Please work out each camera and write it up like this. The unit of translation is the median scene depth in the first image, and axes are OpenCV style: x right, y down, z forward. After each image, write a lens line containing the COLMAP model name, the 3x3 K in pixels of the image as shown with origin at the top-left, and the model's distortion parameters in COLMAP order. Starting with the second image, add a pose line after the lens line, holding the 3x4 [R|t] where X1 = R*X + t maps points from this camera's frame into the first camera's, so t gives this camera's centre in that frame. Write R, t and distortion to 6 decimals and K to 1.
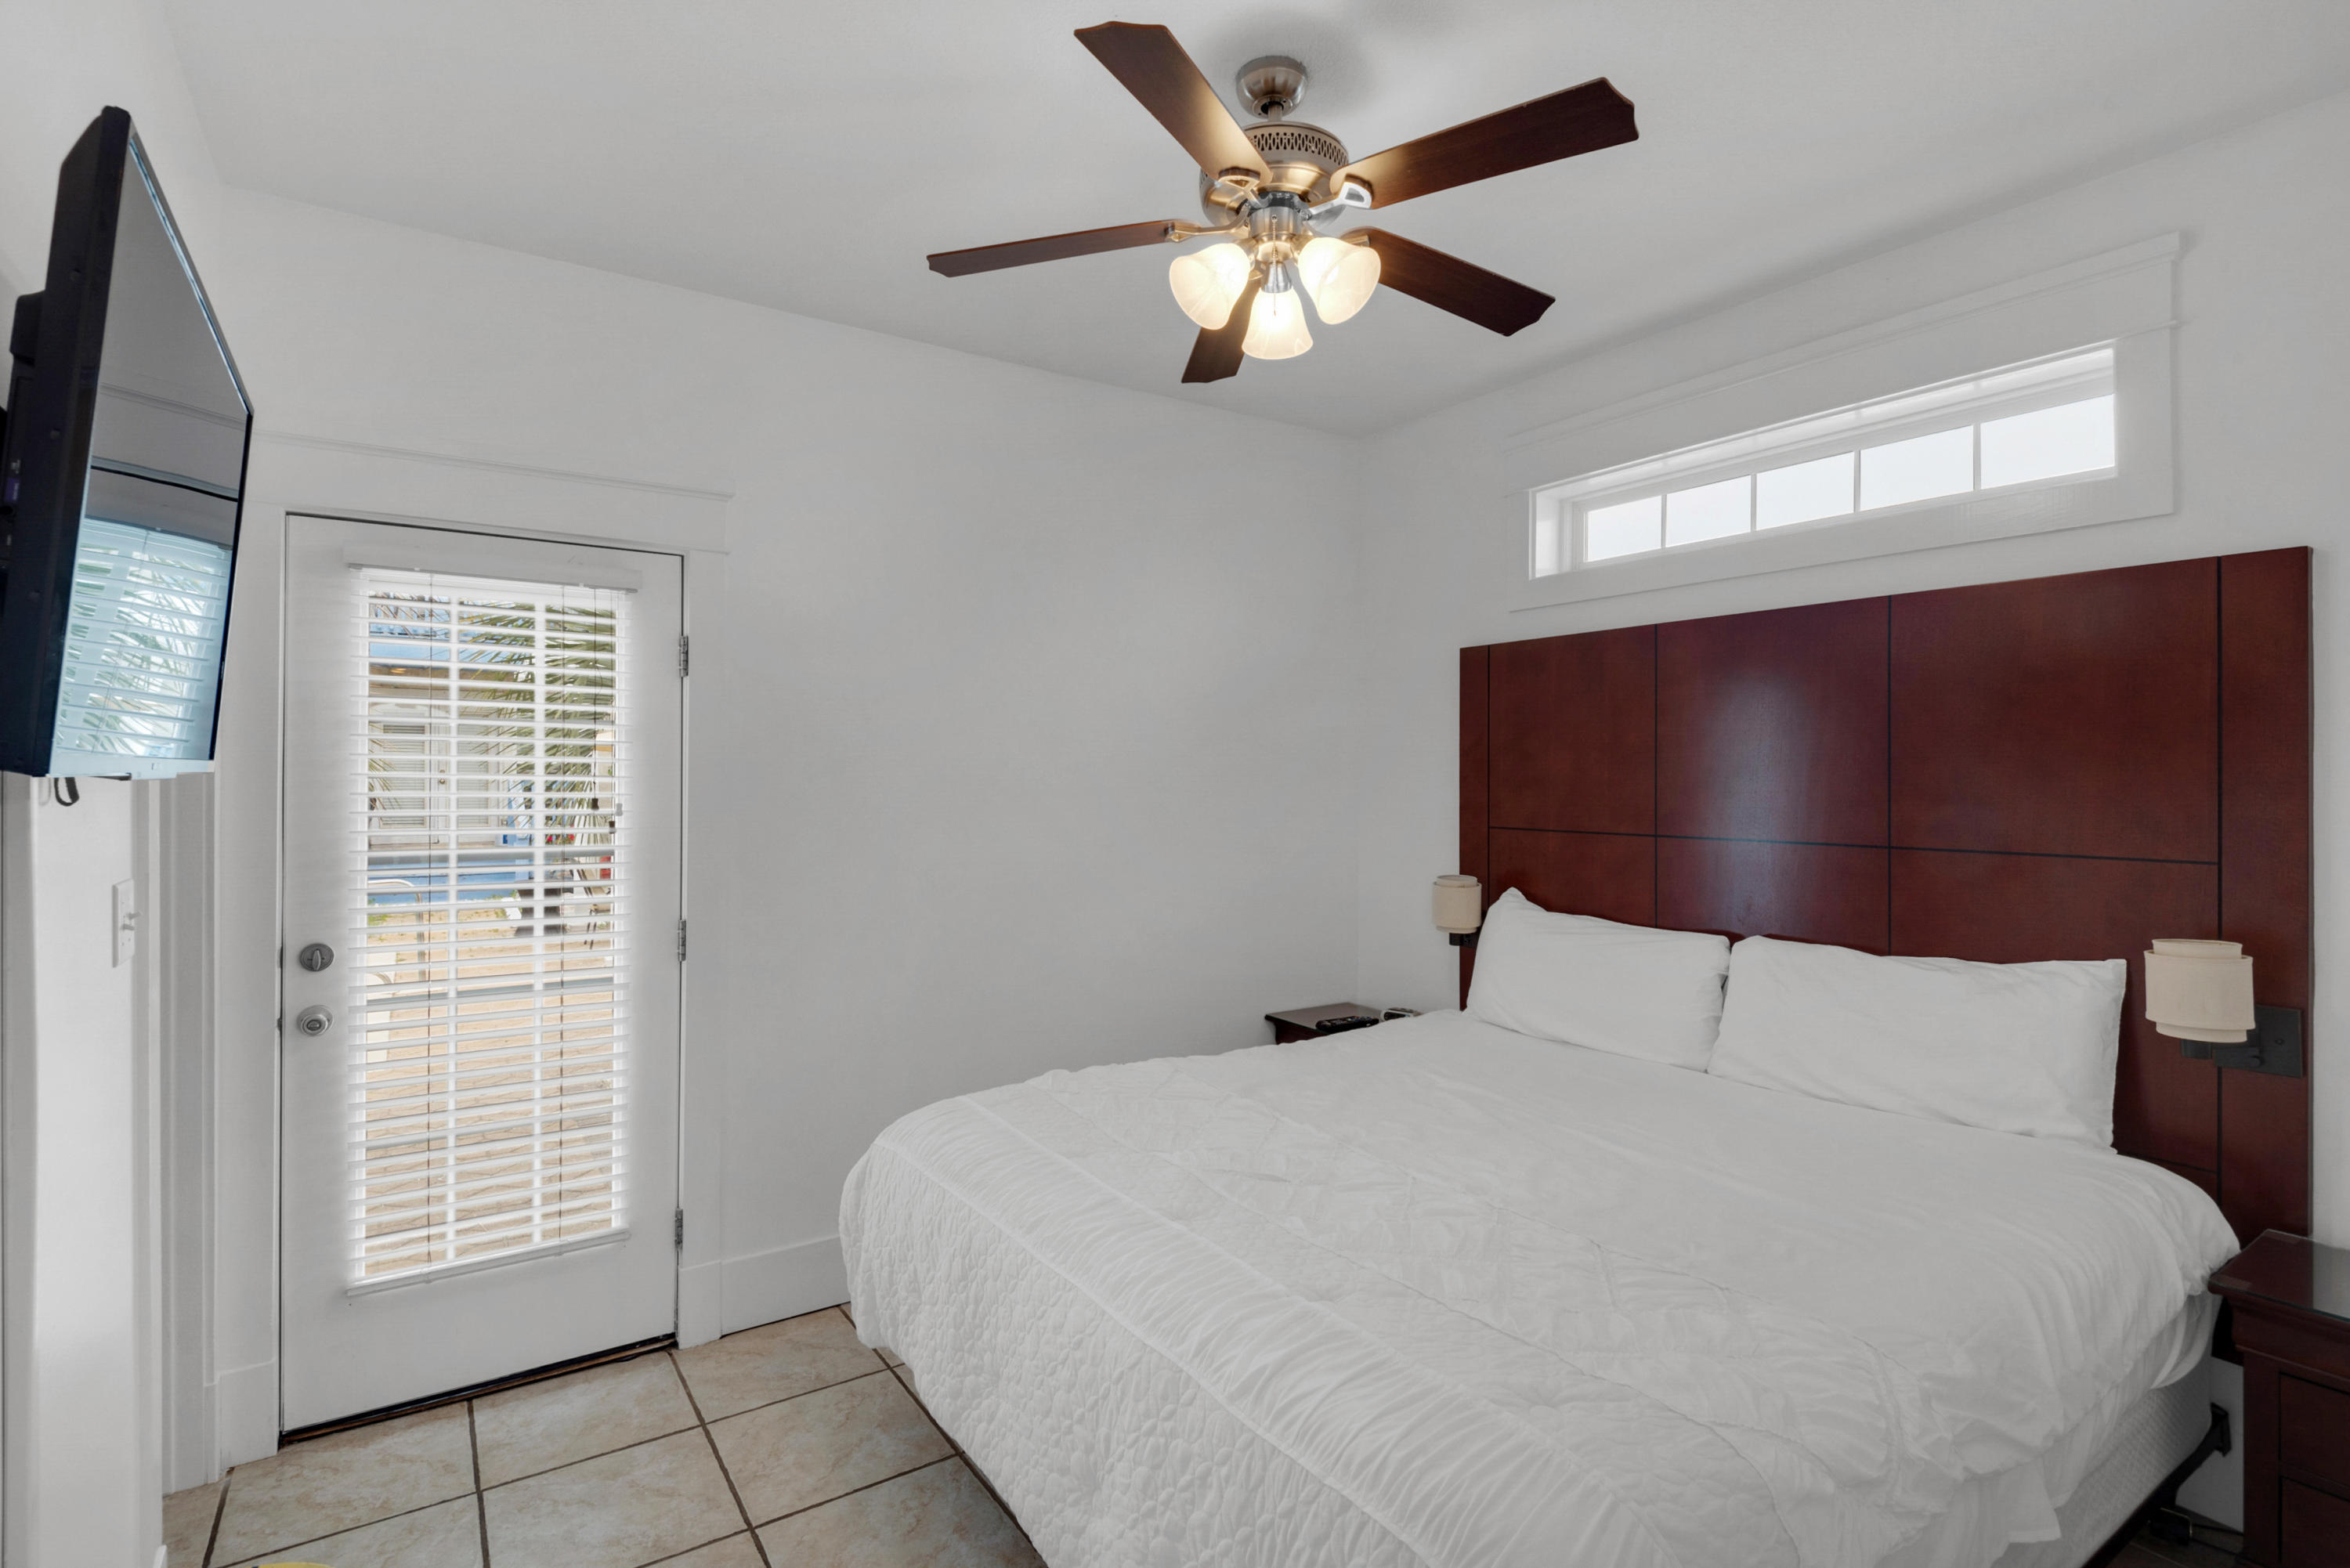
lens RADIAL K [[1145.6, 0, 1170.1], [0, 1145.6, 785.9], [0, 0, 1]] dist [0.001586, -0.000397]
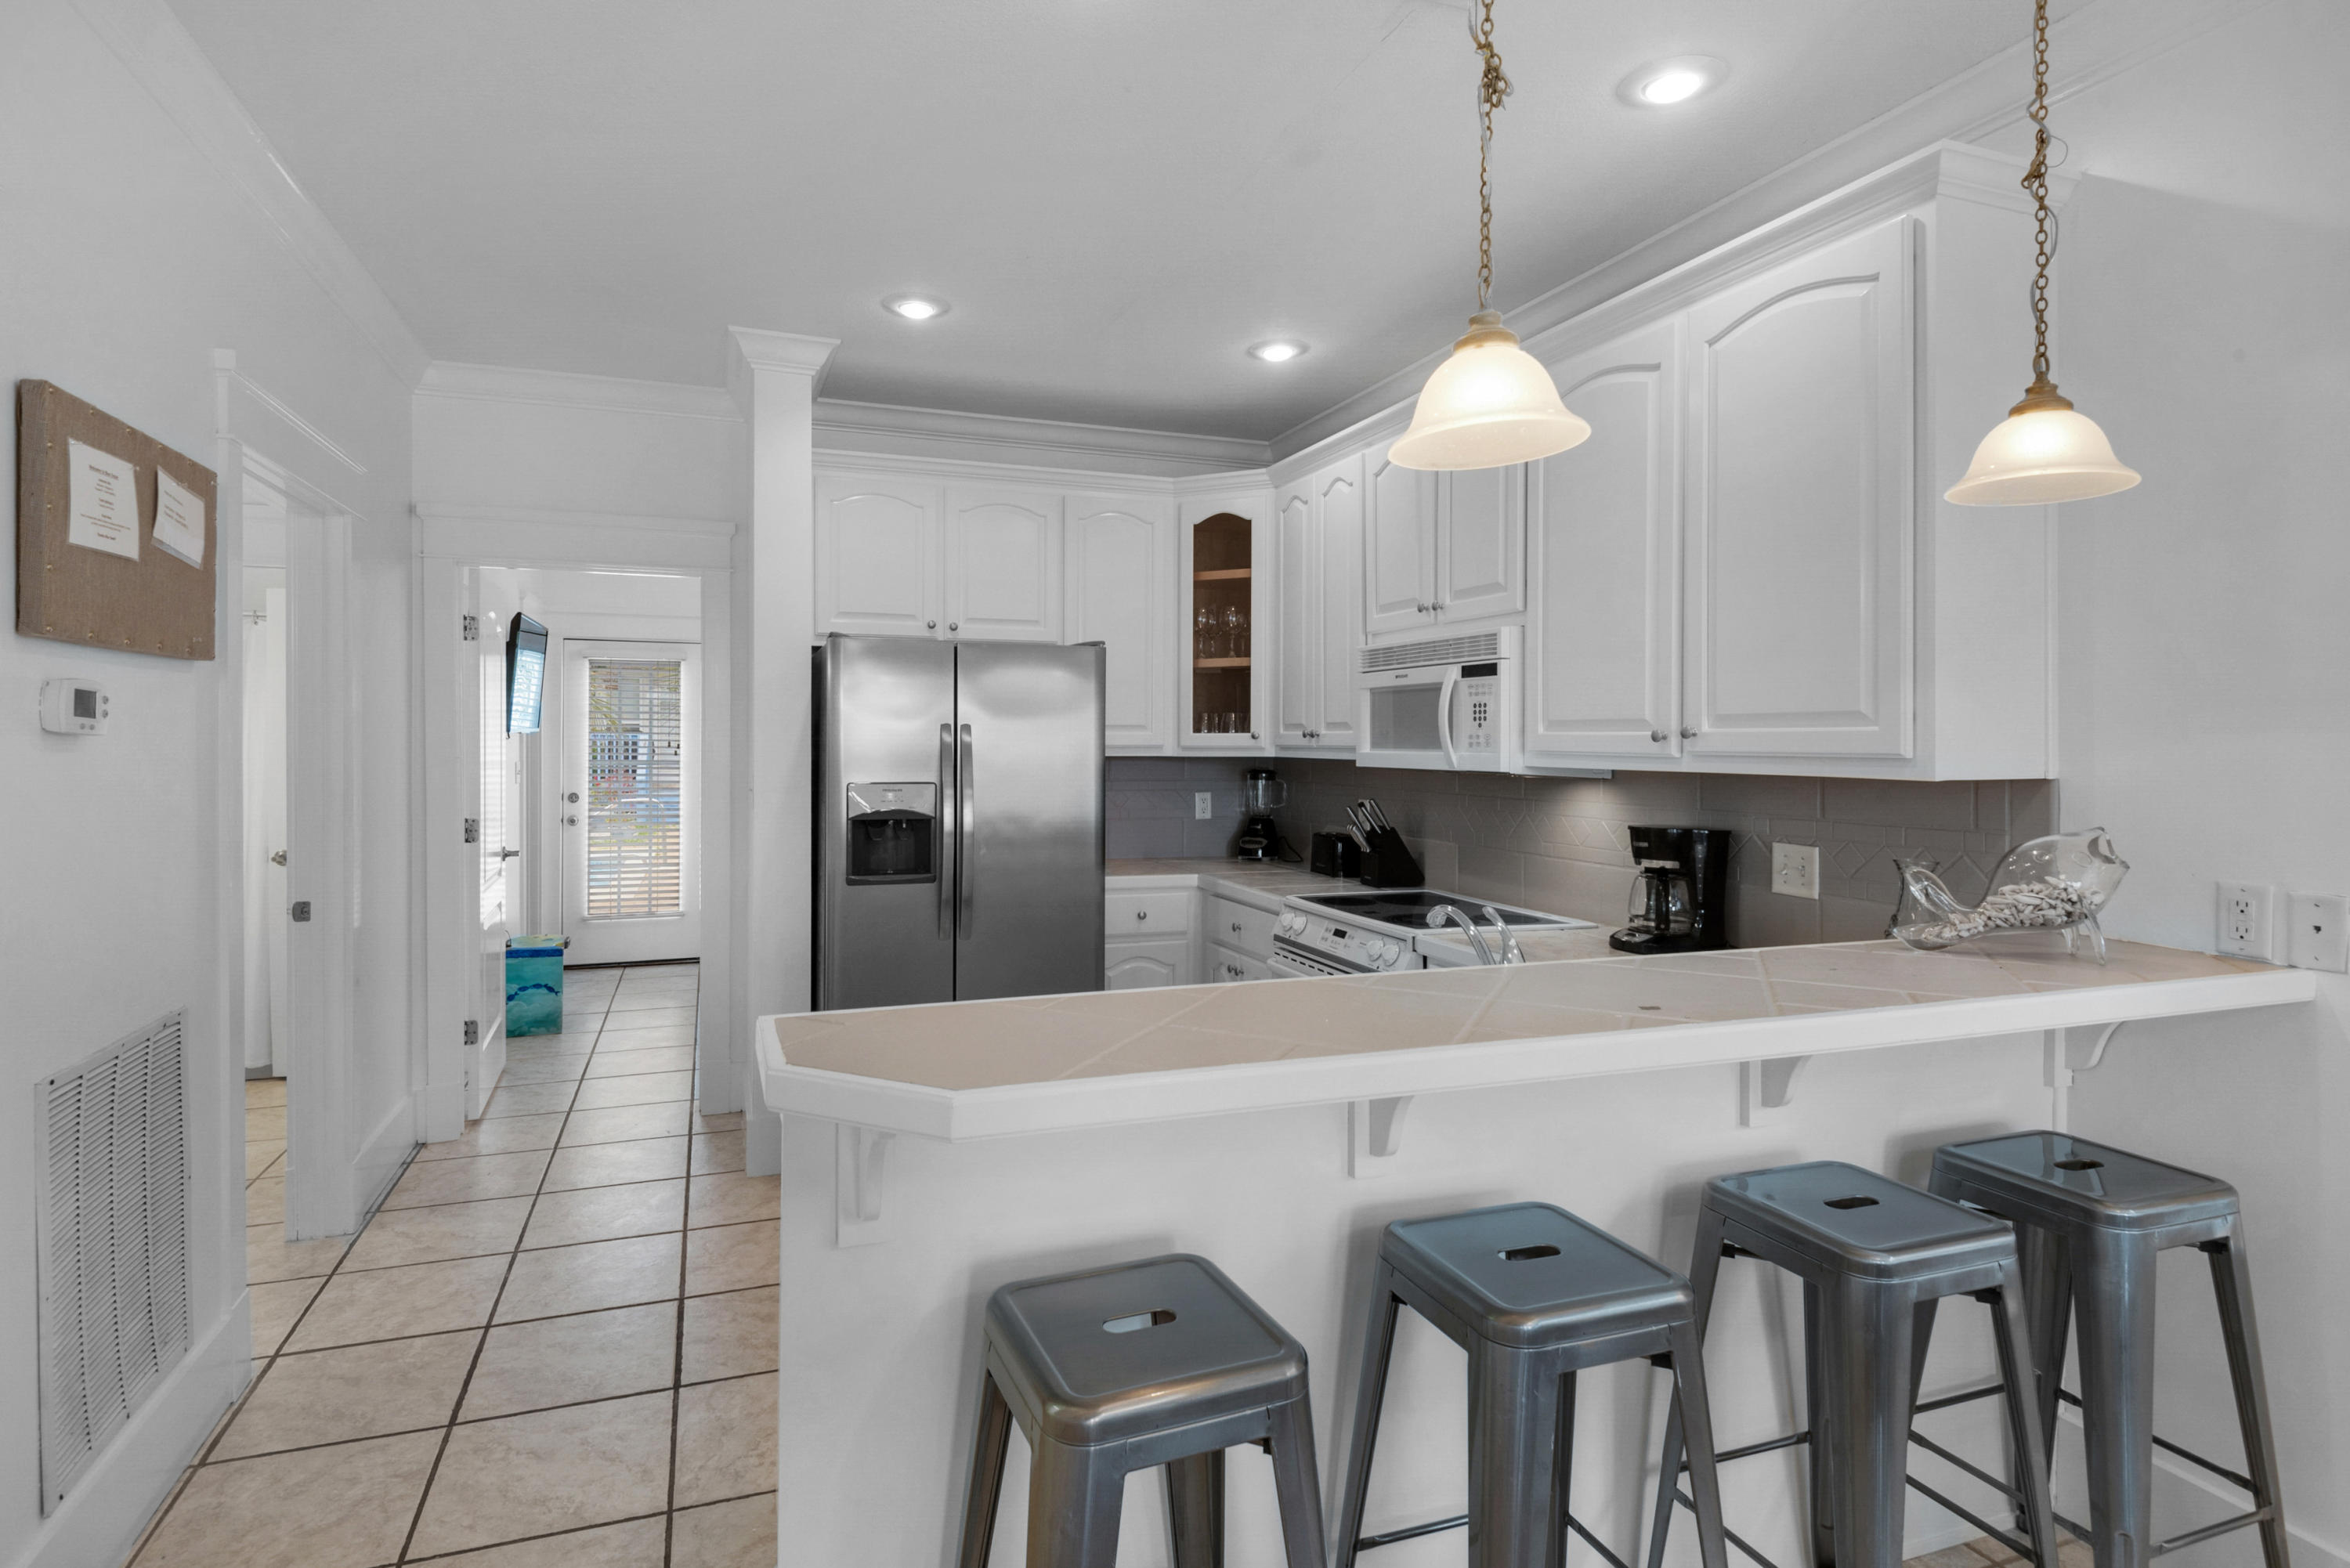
lens RADIAL K [[1148.7, 0, 1167.2], [0, 1148.7, 760.8], [0, 0, 1]] dist [0.006153, -0.002532]
pose [[0.977798, 0.004282, -0.209505, 1.267900], [-0.001957, 0.999934, 0.011305, 0.024674], [0.209539, -0.010644, 0.977742, -1.450358]]
